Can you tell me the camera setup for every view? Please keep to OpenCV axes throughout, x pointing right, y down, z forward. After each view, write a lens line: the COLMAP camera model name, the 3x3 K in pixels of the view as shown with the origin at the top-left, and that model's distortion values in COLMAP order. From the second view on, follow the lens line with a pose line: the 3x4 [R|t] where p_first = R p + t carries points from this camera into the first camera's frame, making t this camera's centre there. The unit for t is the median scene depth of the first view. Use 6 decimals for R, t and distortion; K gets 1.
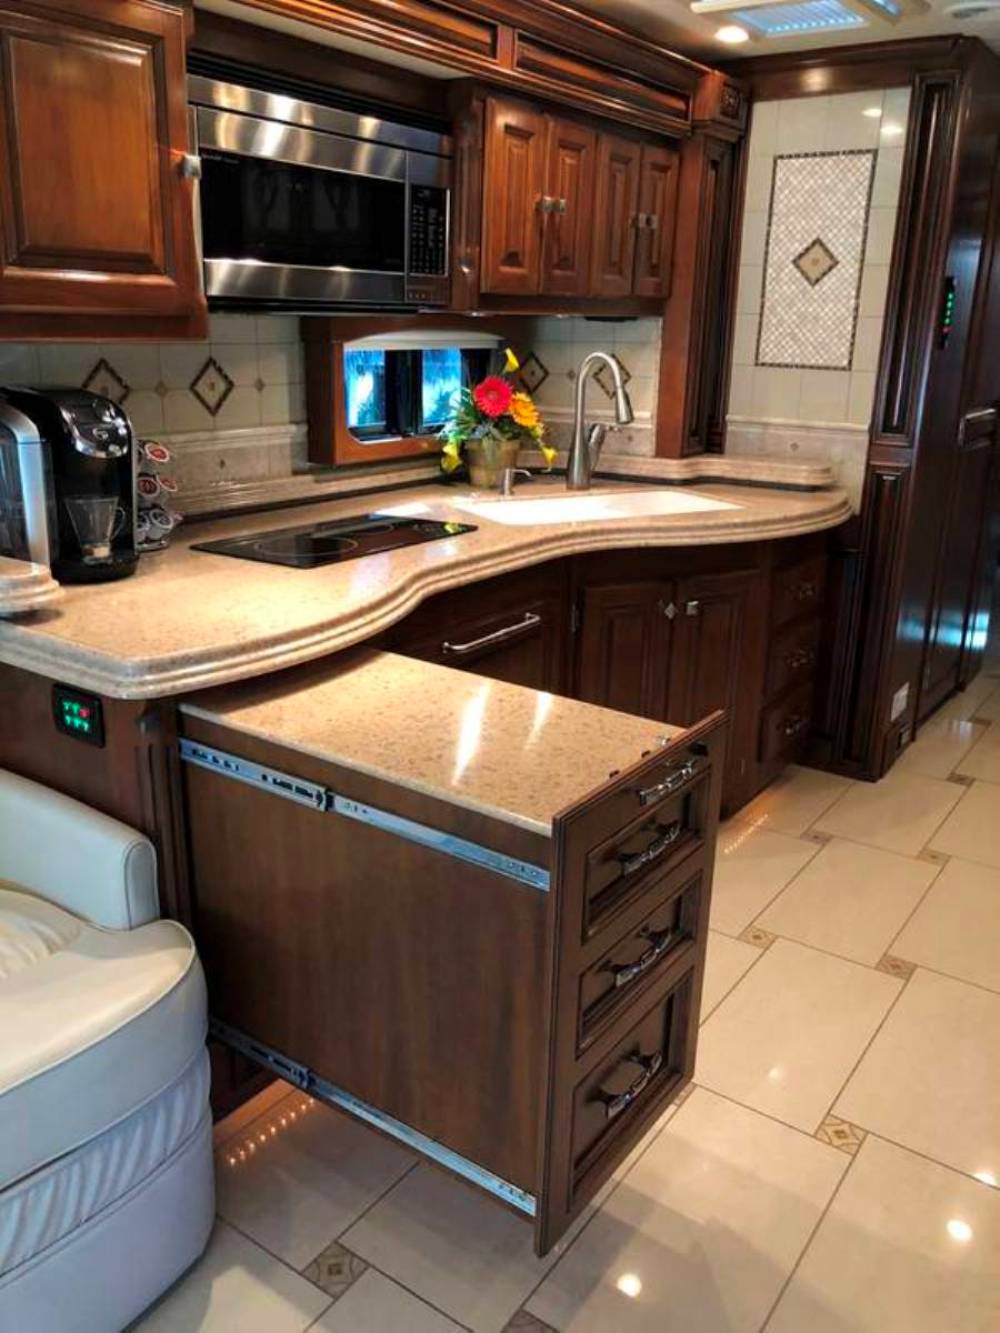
lens RADIAL K [[1101.0, 0, 509.7], [0, 1101.0, 659.5], [0, 0, 1]] dist [0.043418, -0.035555]
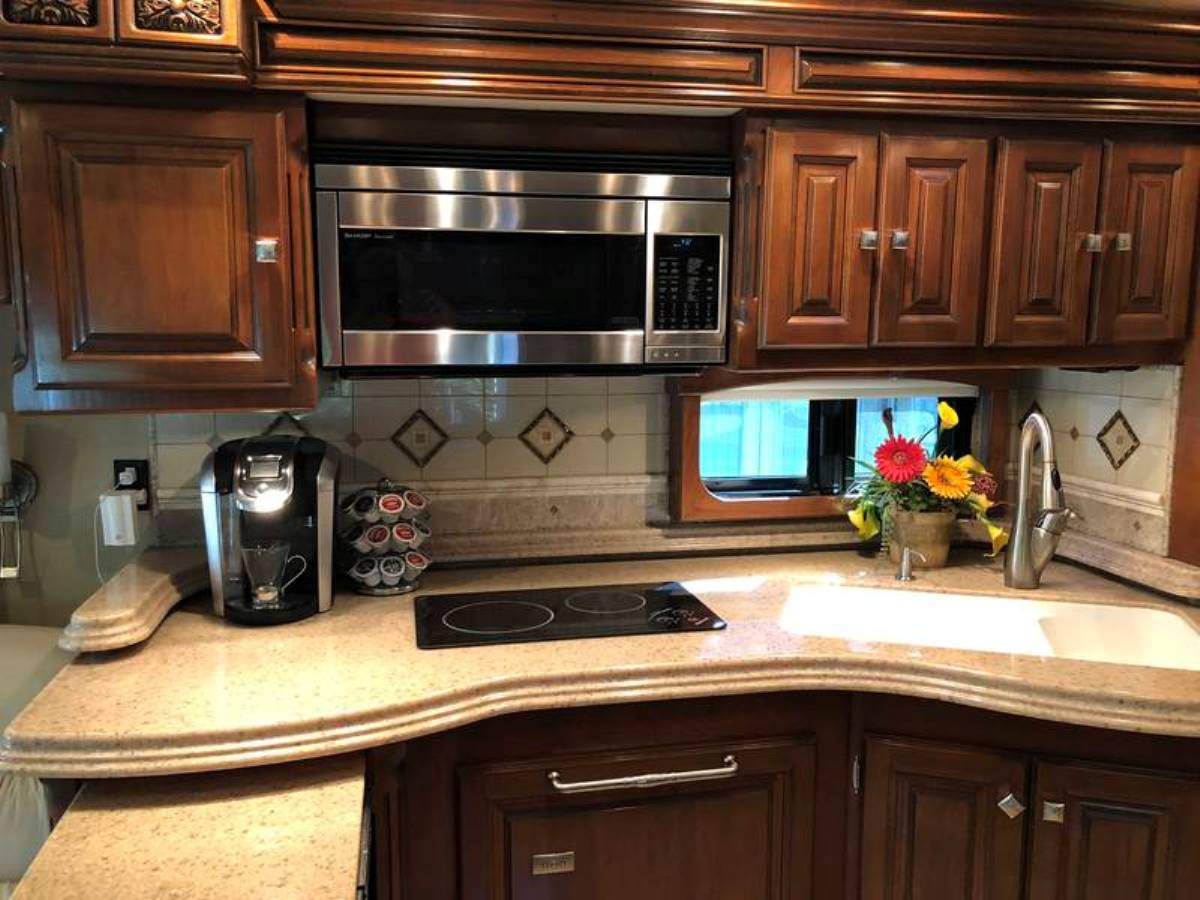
lens RADIAL K [[991.2, 0, 602.1], [0, 991.2, 448.3], [0, 0, 1]] dist [0.043418, -0.035555]
pose [[0.724538, 0.073213, -0.685336, 0.355143], [-0.190712, 0.976815, -0.097270, -0.144076], [0.662325, 0.201178, 0.721702, 0.352342]]
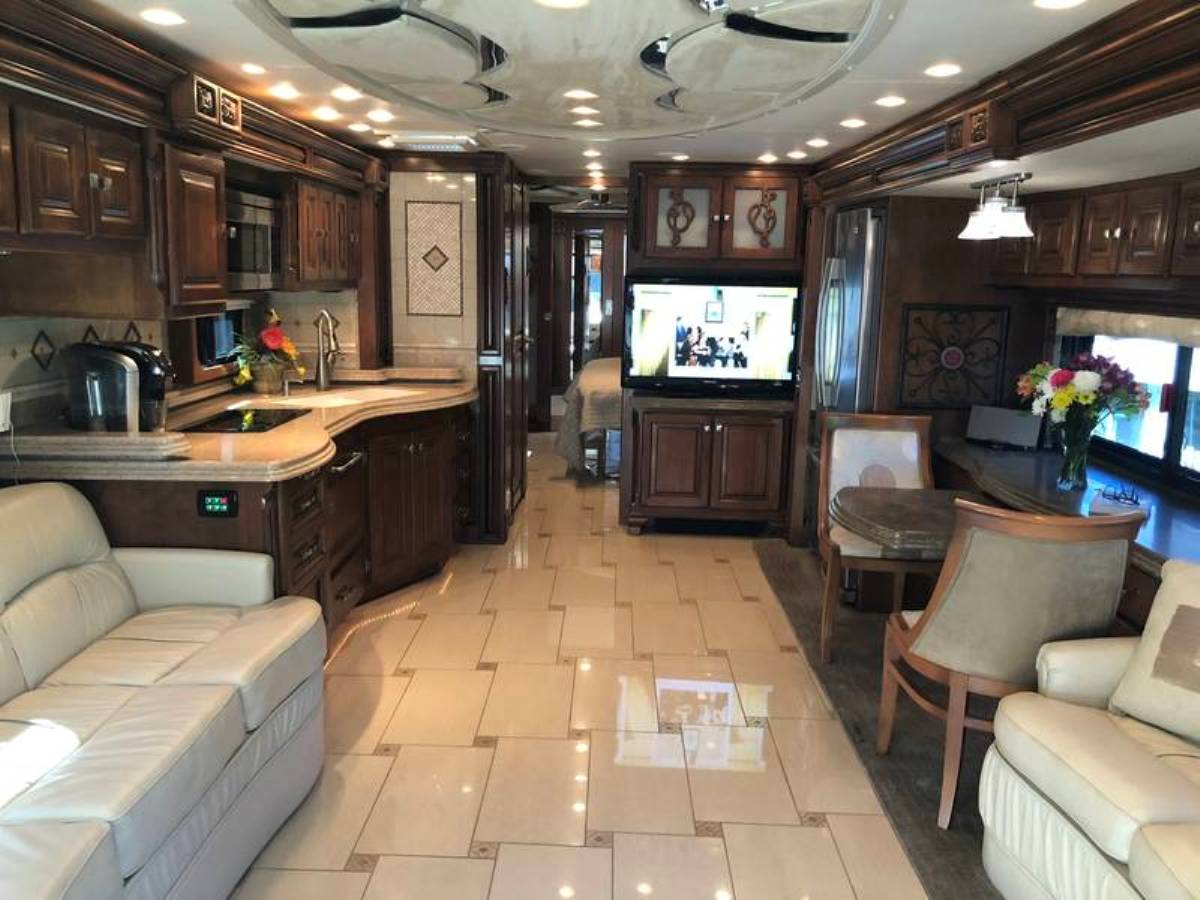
lens RADIAL K [[991.2, 0, 593.5], [0, 991.2, 455.2], [0, 0, 1]] dist [0.043418, -0.035555]
pose [[0.836408, -0.107039, 0.537554, -0.467751], [0.164880, 0.984455, -0.060518, 0.110566], [-0.522720, 0.139249, 0.841055, -0.511623]]
